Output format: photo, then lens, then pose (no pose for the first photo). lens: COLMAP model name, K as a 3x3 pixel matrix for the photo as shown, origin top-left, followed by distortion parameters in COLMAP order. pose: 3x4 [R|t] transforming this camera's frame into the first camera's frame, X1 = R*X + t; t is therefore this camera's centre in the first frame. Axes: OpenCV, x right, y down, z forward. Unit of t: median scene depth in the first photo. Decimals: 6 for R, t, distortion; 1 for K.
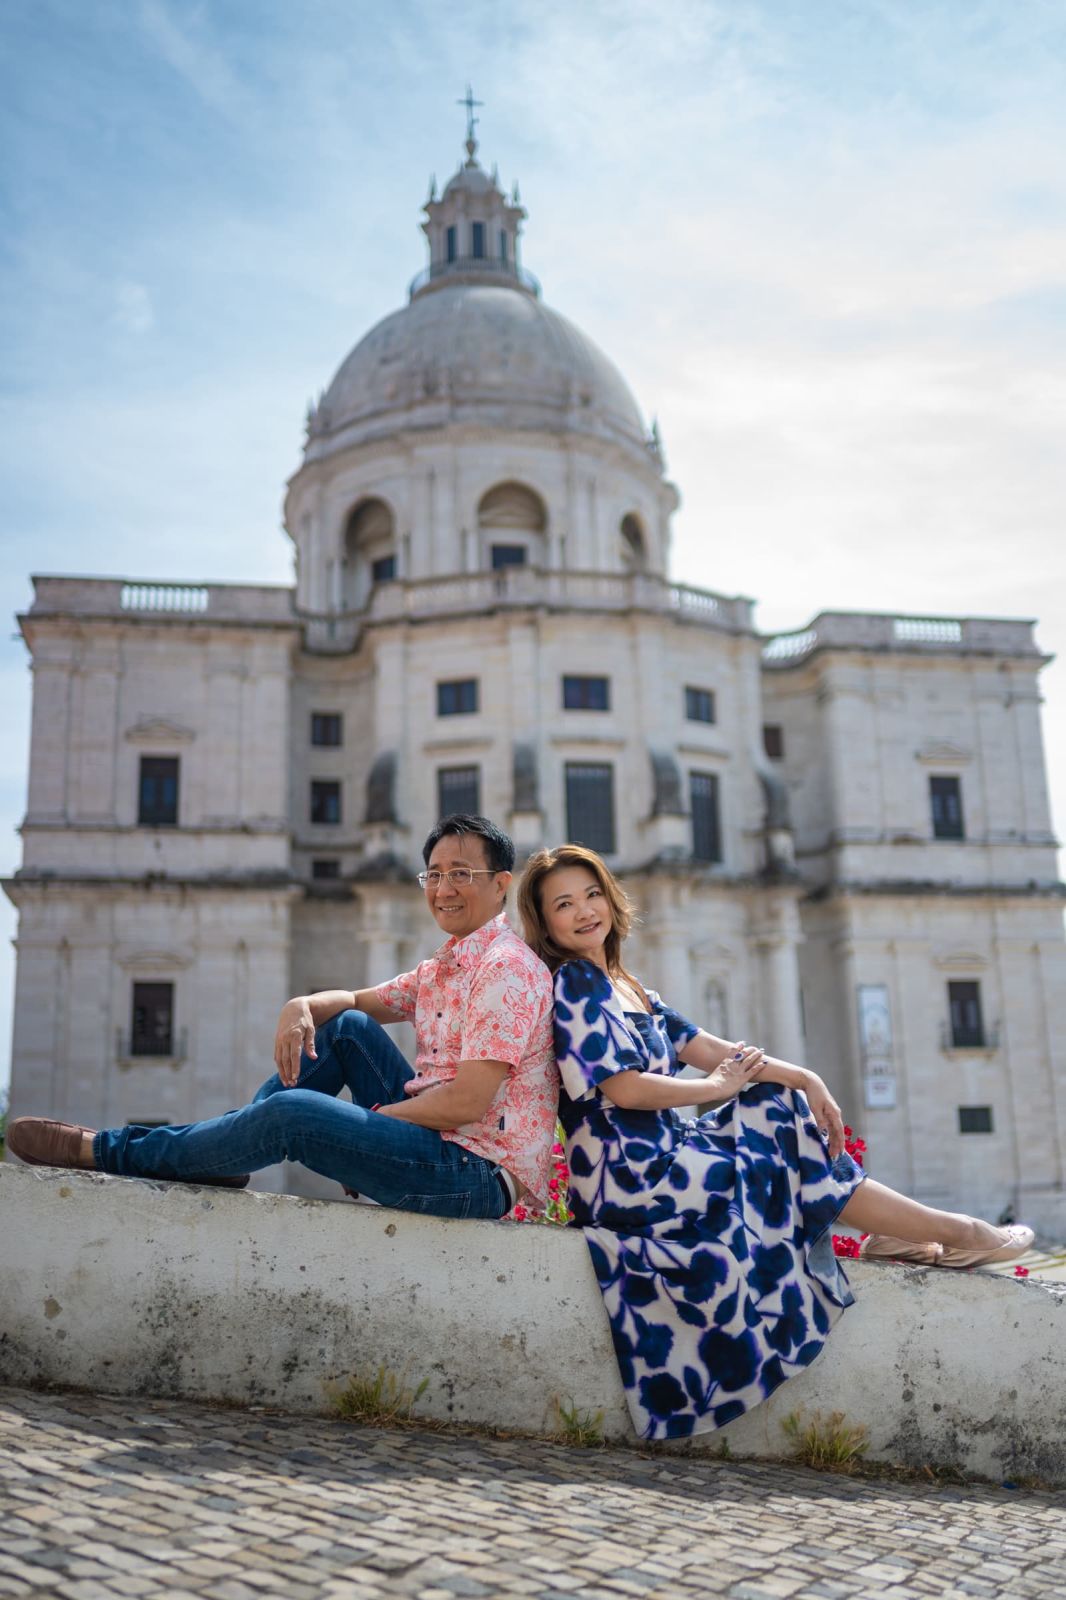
lens RADIAL K [[1518.5, 0, 507.4], [0, 1518.5, 797.9], [0, 0, 1]] dist [-0.015973, 0.008204]
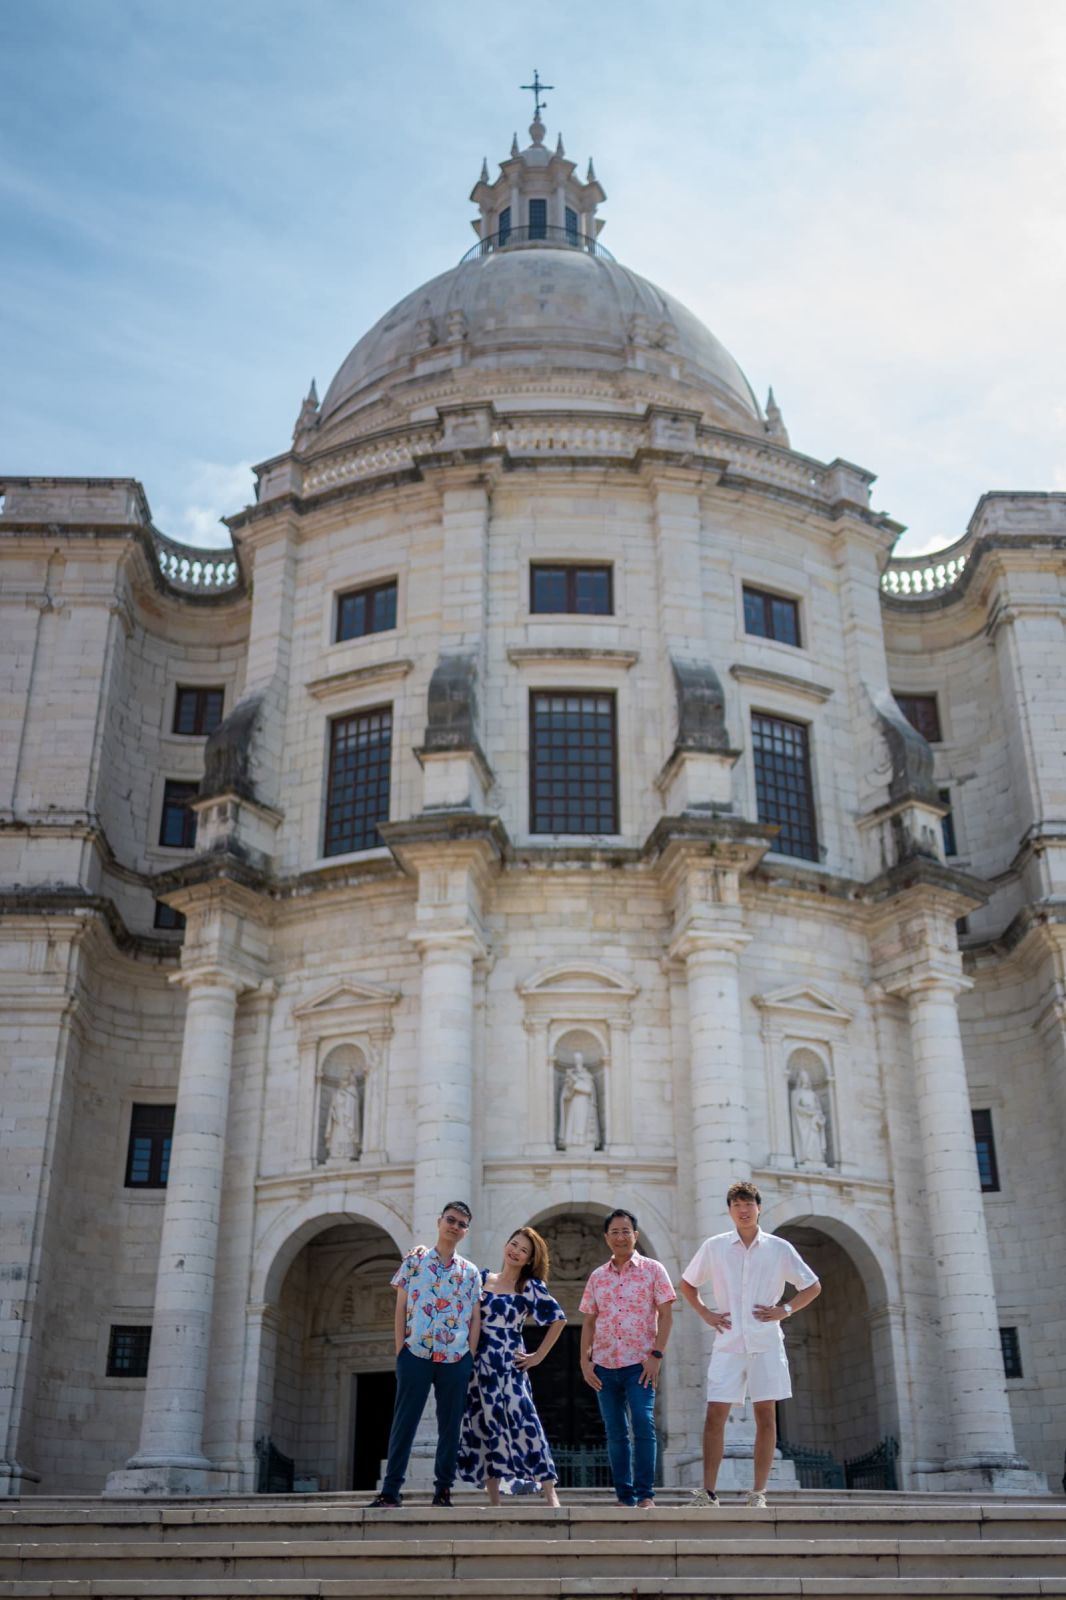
lens RADIAL K [[1622.5, 0, 533.1], [0, 1622.5, 826.7], [0, 0, 1]] dist [-0.010051, 0.030523]
pose [[0.988147, -0.047526, -0.145967, 0.127215], [0.017247, 0.979220, -0.202068, 0.155777], [0.152537, 0.197155, 0.968433, 0.392384]]
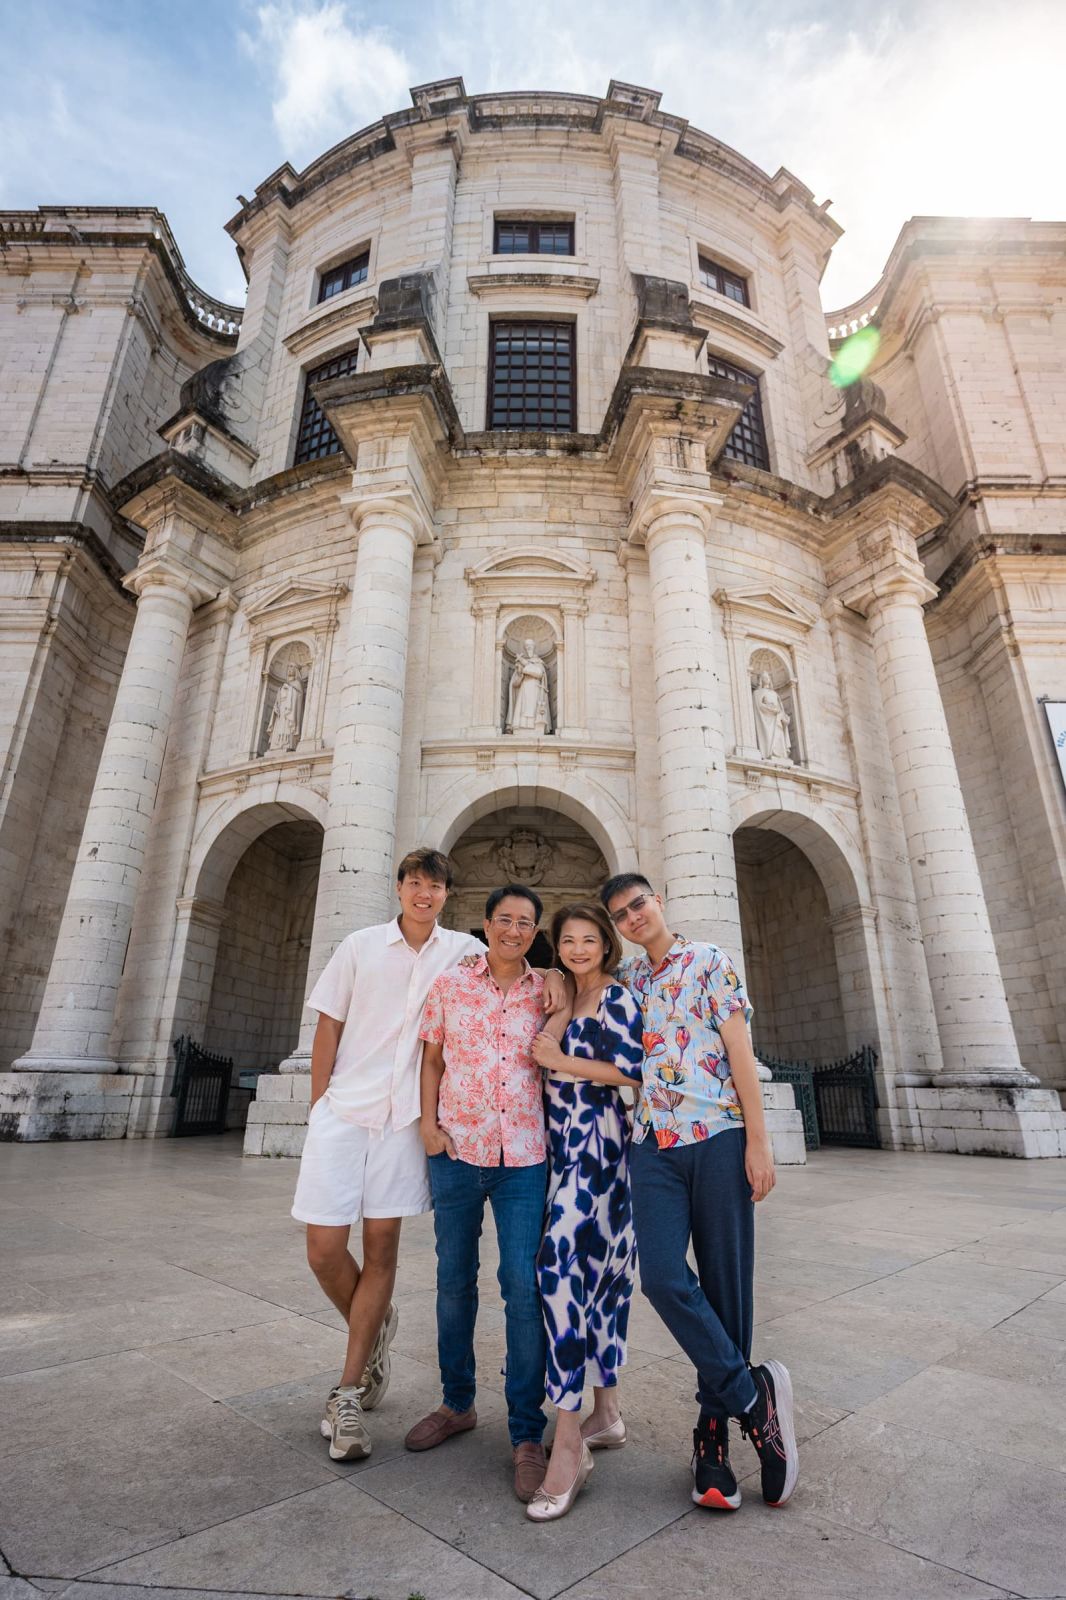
lens RADIAL K [[772.8, 0, 518.7], [0, 772.8, 793.4], [0, 0, 1]] dist [0.002629, 0.000222]
pose [[0.982939, -0.030556, -0.181377, 0.096996], [0.007840, 0.992169, -0.124660, 0.200487], [0.183765, 0.121111, 0.975481, 0.719535]]
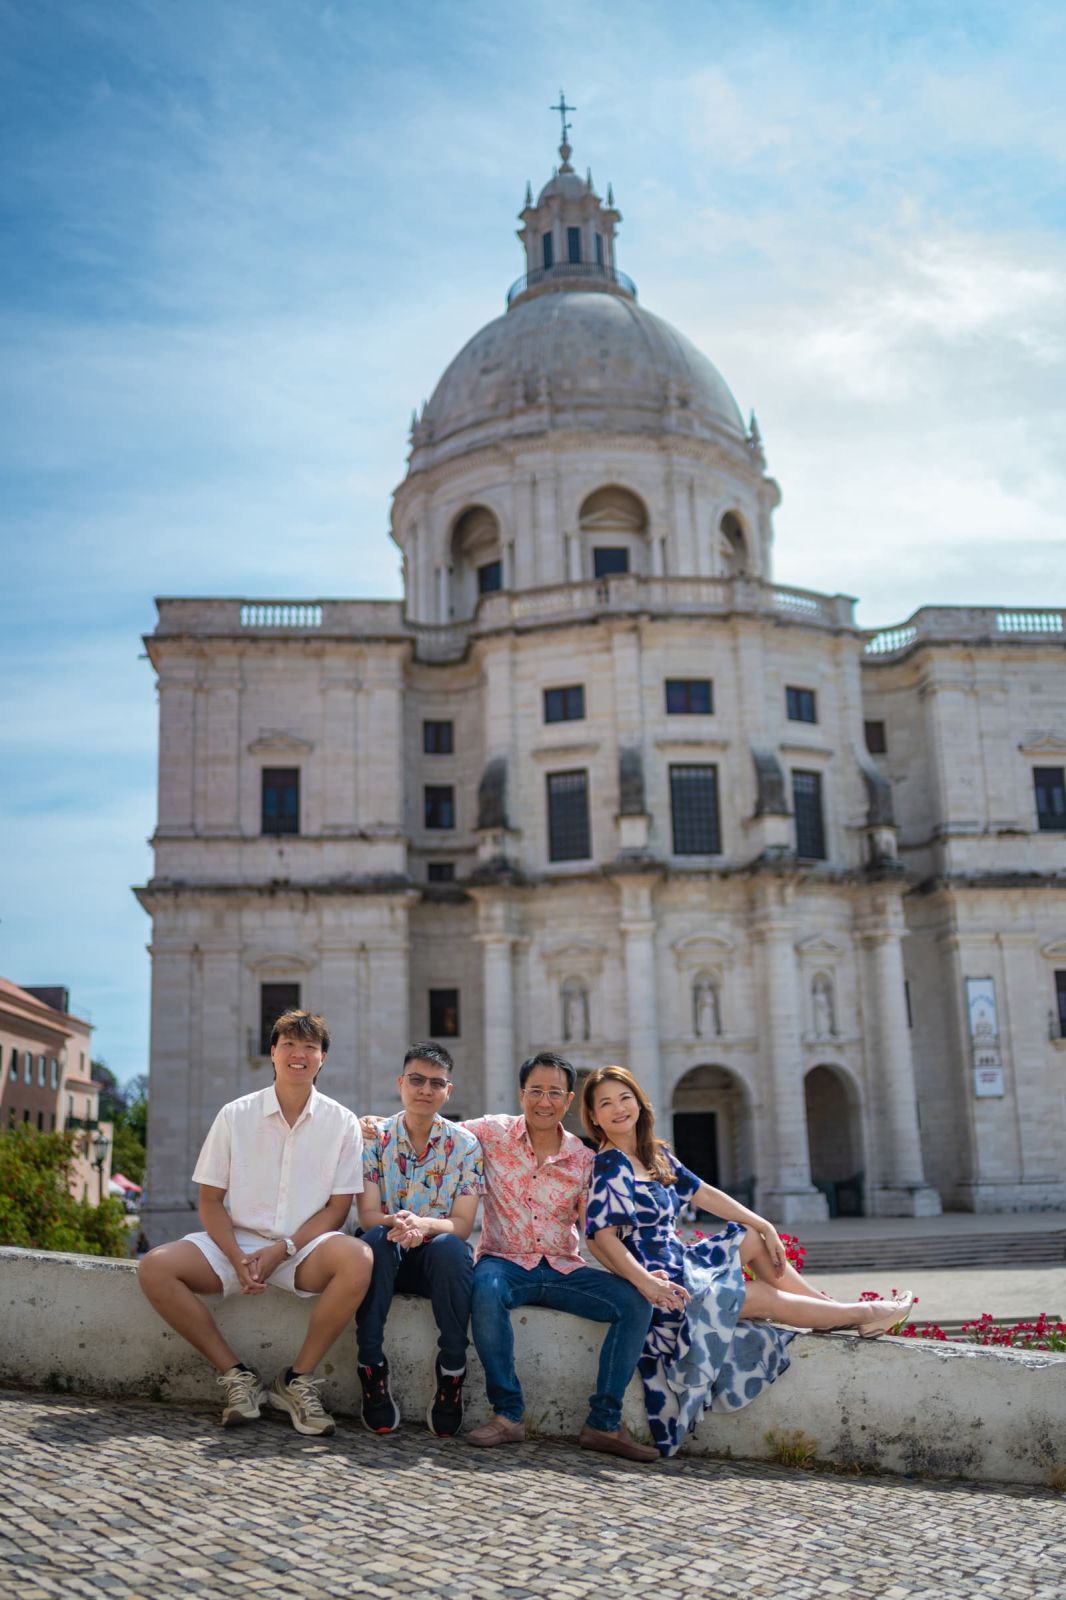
lens RADIAL K [[1518.5, 0, 507.4], [0, 1518.5, 797.9], [0, 0, 1]] dist [-0.015973, 0.008204]
pose [[0.997151, -0.021894, -0.072184, 0.001921], [0.022807, 0.999670, 0.011850, -0.015528], [0.071900, -0.013463, 0.997321, -0.032908]]
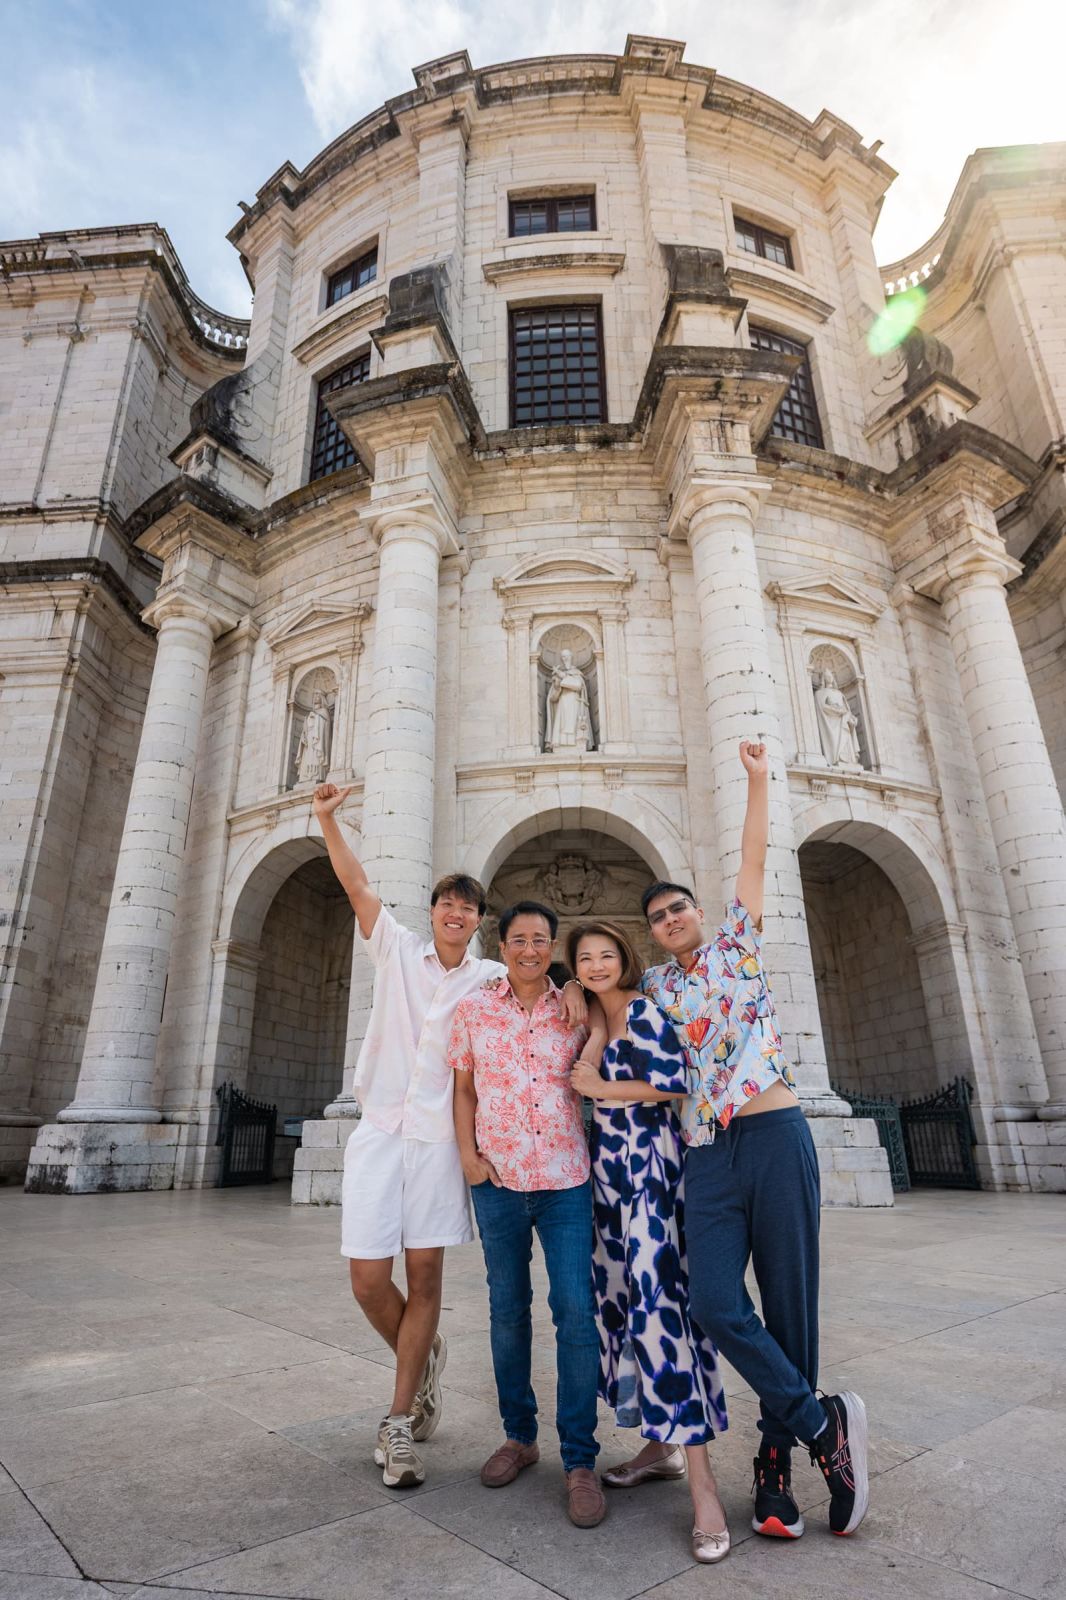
lens RADIAL K [[832.3, 0, 504.5], [0, 832.3, 825.8], [0, 0, 1]] dist [0.001857, 0.000070]
pose [[0.964634, -0.073245, -0.253213, 0.098259], [0.044429, 0.992054, -0.117707, 0.201071], [0.259822, 0.102294, 0.960223, 0.718076]]
